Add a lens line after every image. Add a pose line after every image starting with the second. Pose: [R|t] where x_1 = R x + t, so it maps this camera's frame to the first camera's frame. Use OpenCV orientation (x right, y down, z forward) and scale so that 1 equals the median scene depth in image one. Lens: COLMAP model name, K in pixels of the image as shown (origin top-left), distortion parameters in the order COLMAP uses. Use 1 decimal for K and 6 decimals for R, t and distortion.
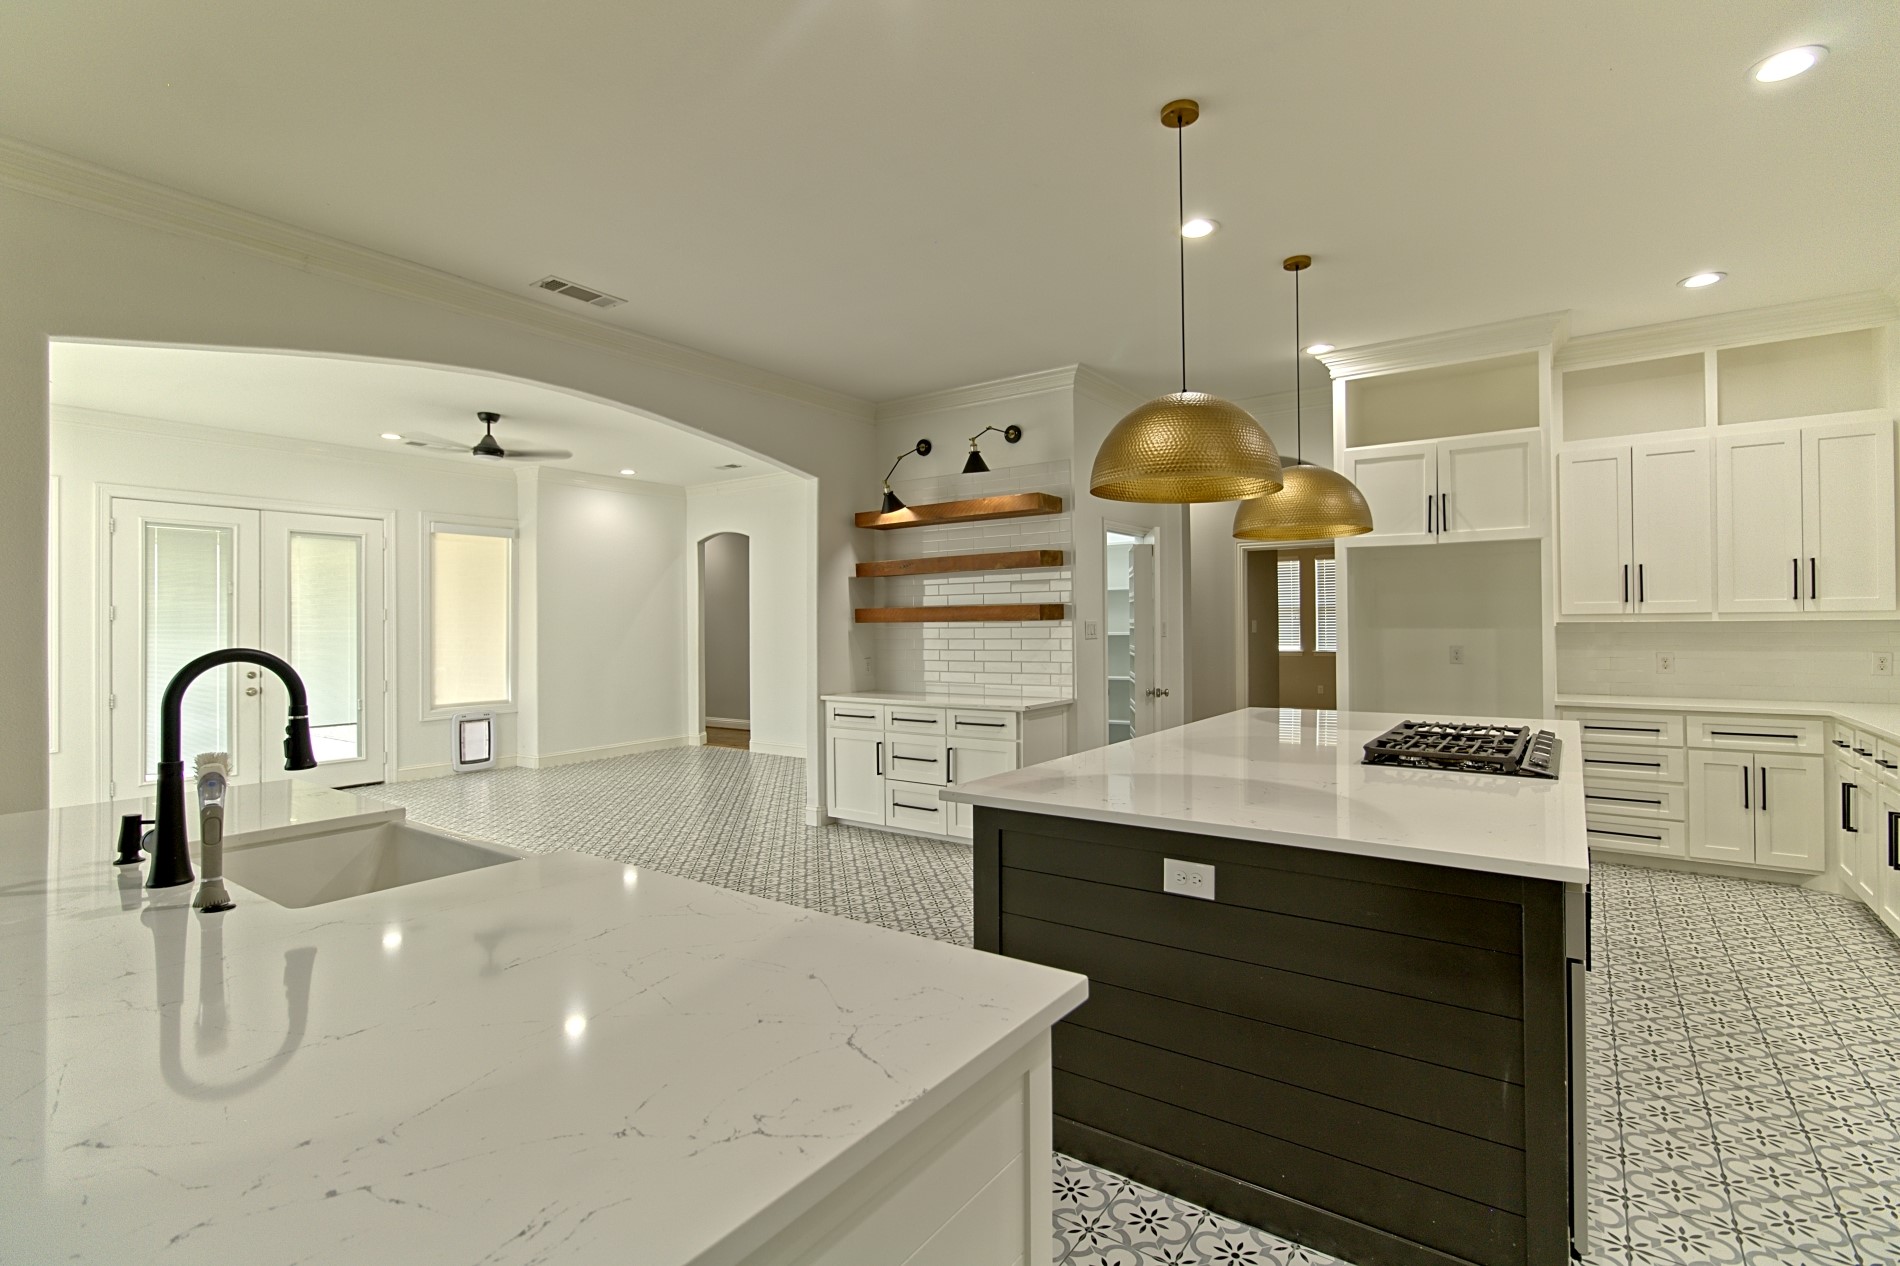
lens RADIAL K [[882.9, 0, 966.4], [0, 882.9, 622.9], [0, 0, 1]] dist [-0.037952, 0.027410]
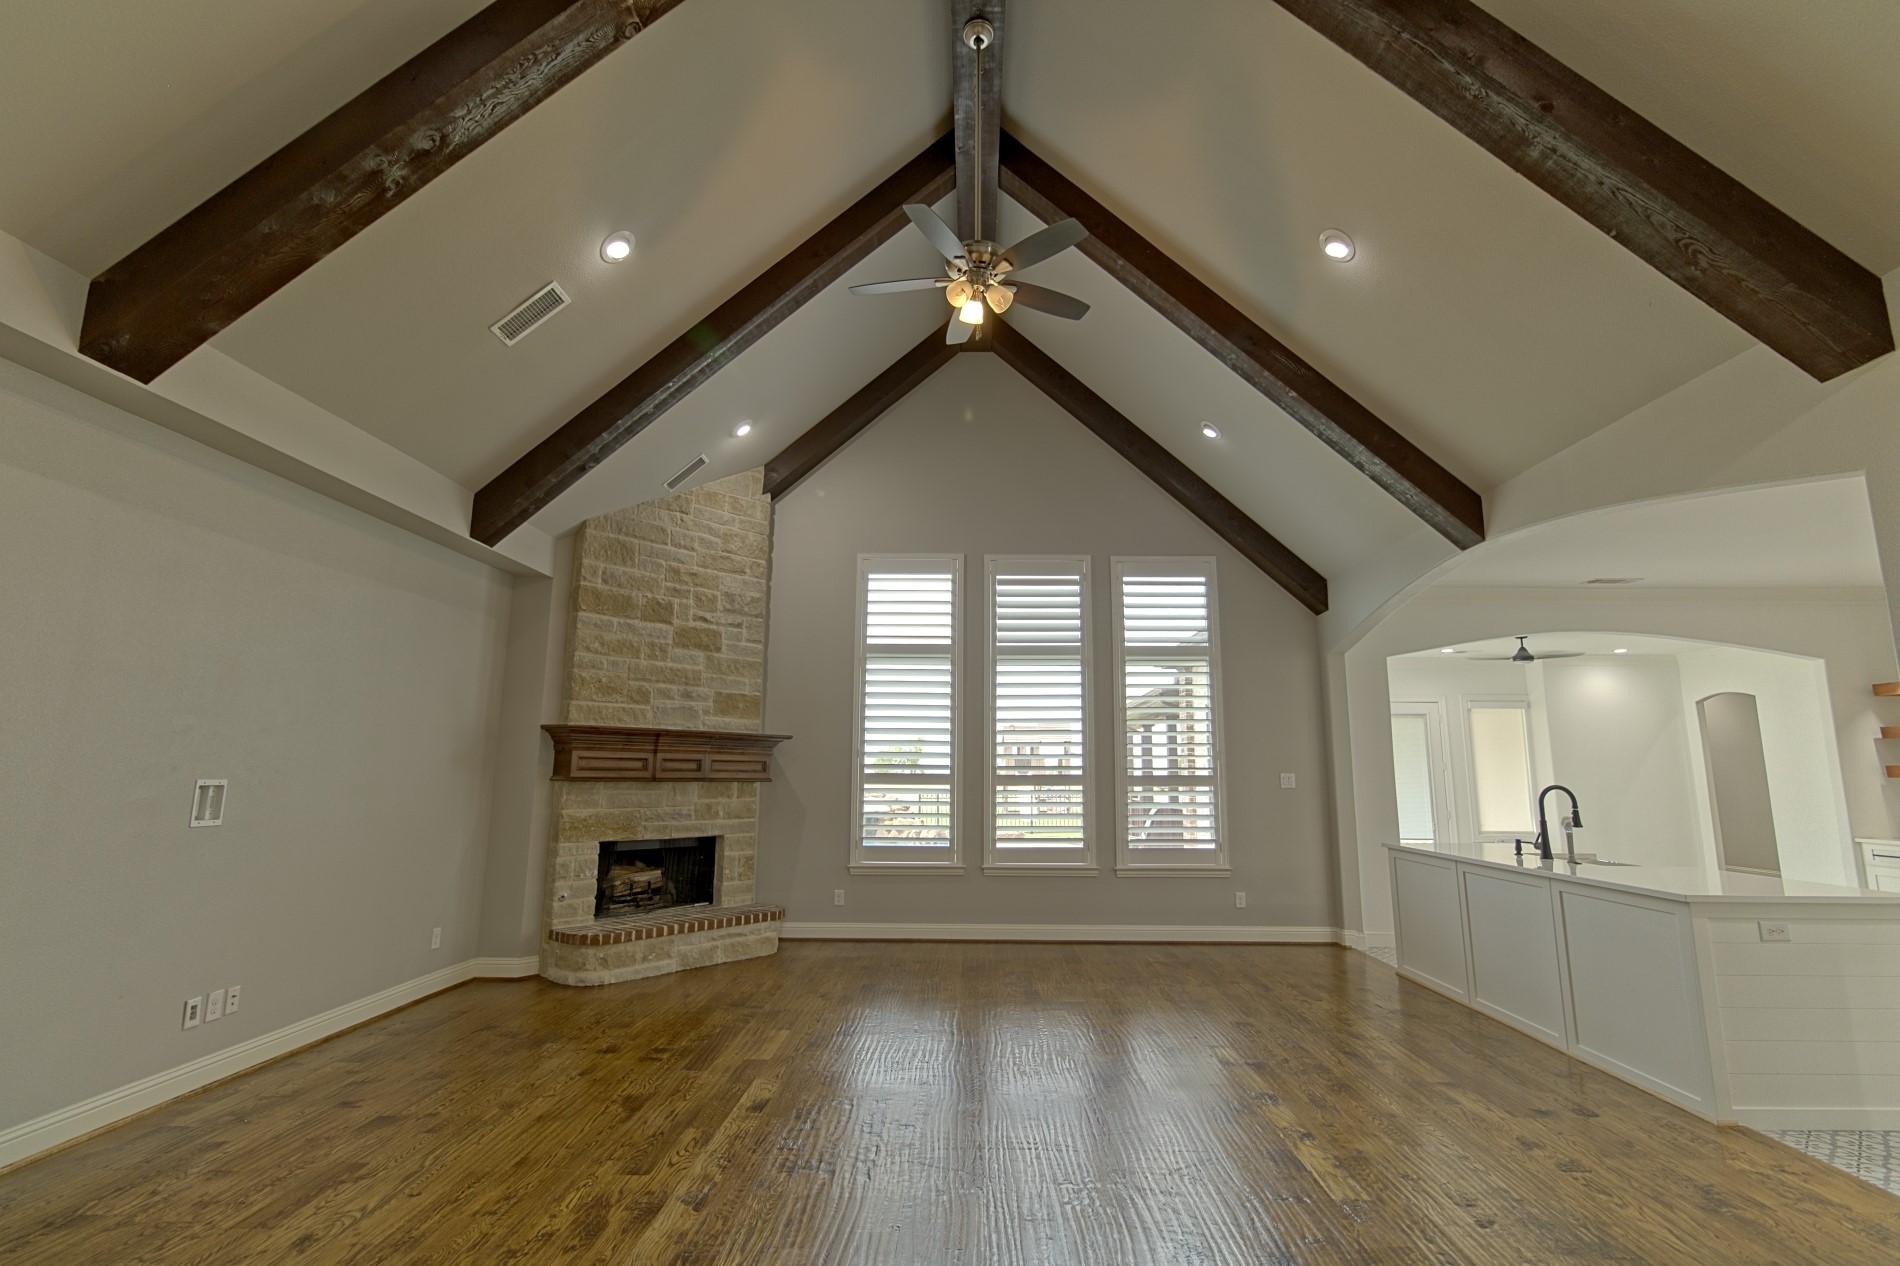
lens RADIAL K [[879.4, 0, 959.8], [0, 879.4, 625.4], [0, 0, 1]] dist [-0.009846, 0.005500]
pose [[0.560812, -0.125476, -0.818380, 0.165158], [-0.008980, 0.987469, -0.157555, -0.005640], [0.827894, 0.095708, 0.552658, -0.702794]]
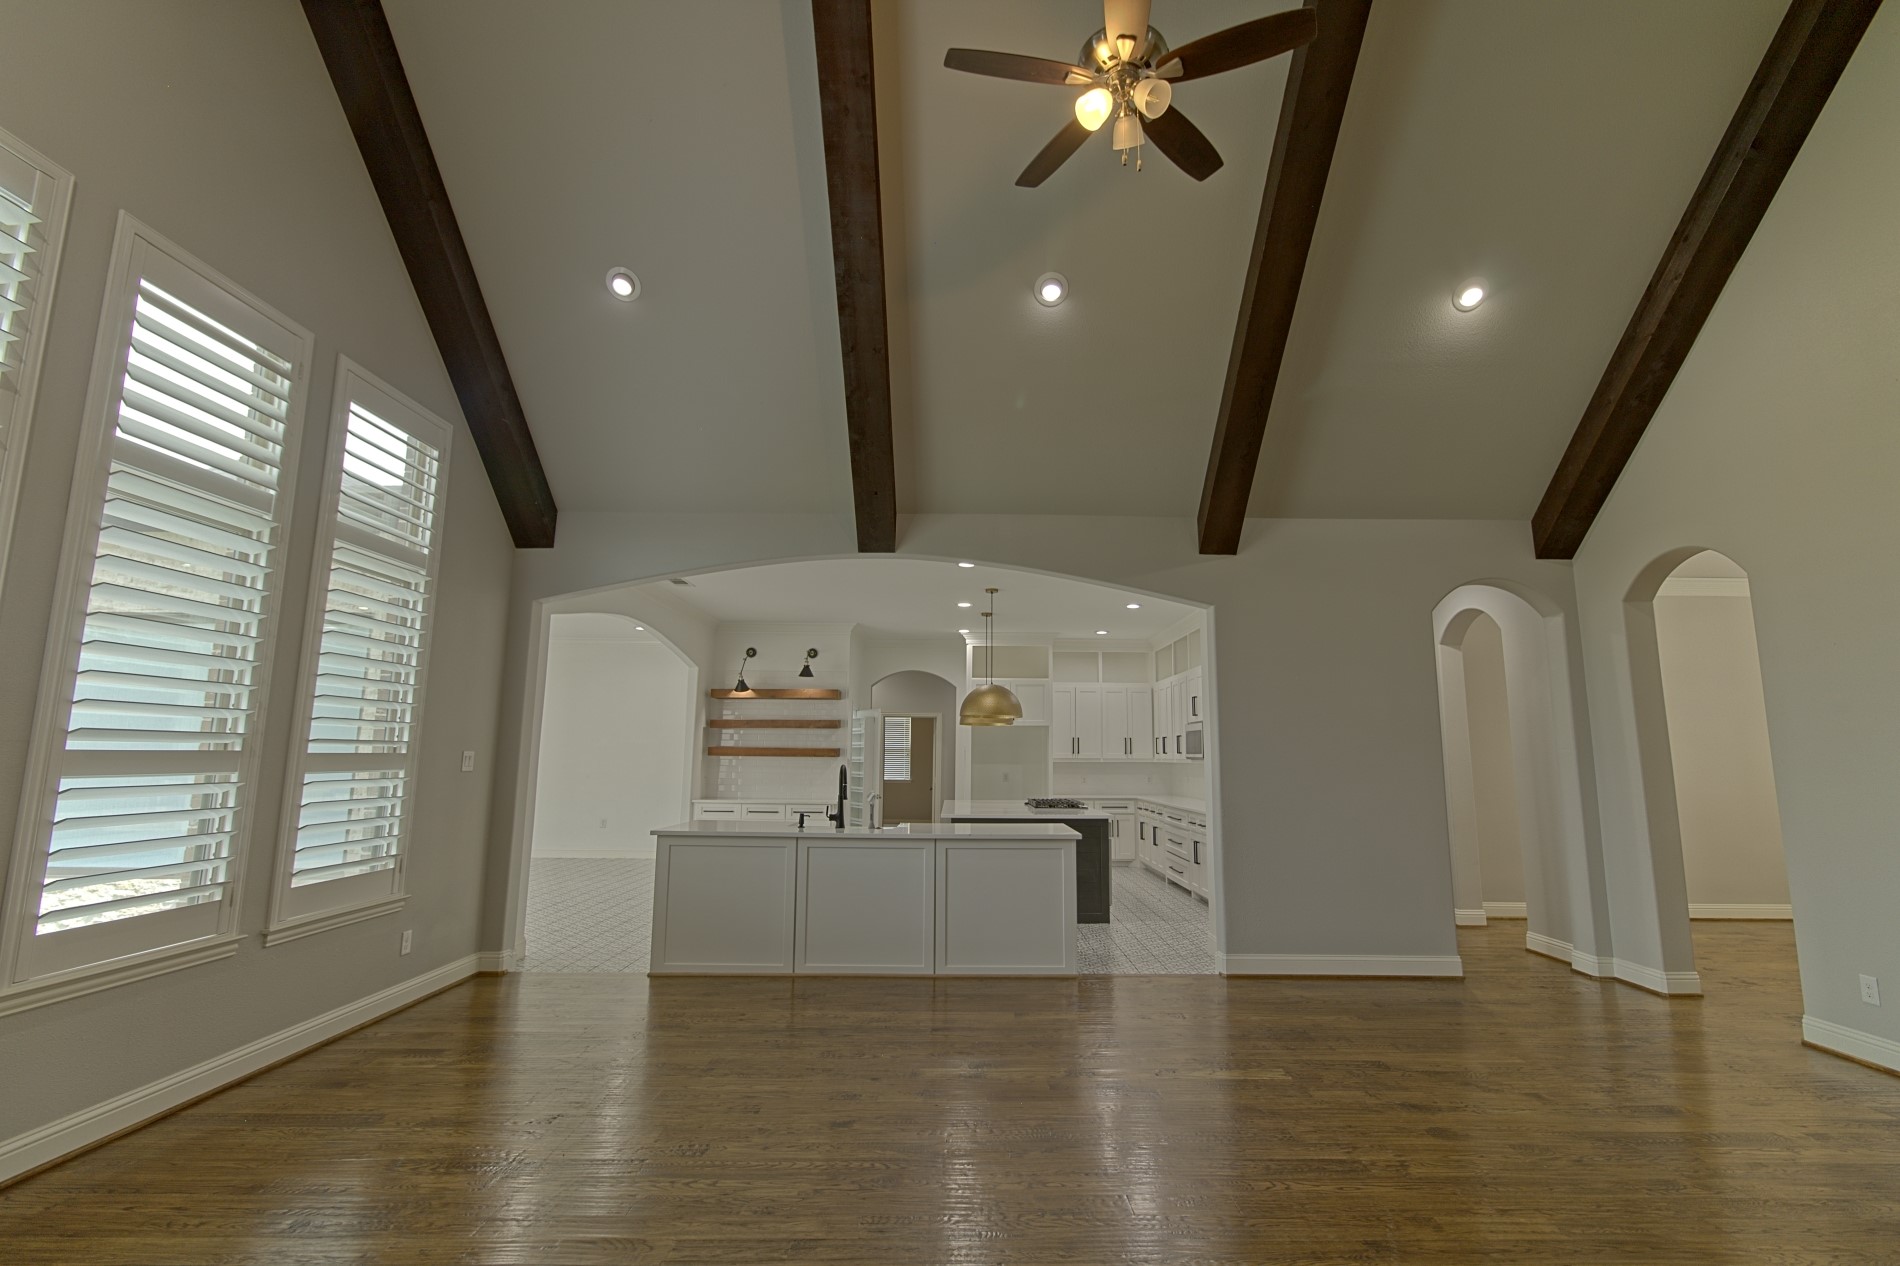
lens RADIAL K [[879.4, 0, 959.8], [0, 879.4, 625.4], [0, 0, 1]] dist [-0.009846, 0.005500]
pose [[0.819423, 0.100945, 0.564231, -0.710115], [-0.015964, 0.988008, -0.153577, 0.003230], [-0.572967, 0.116838, 0.811207, -0.646770]]
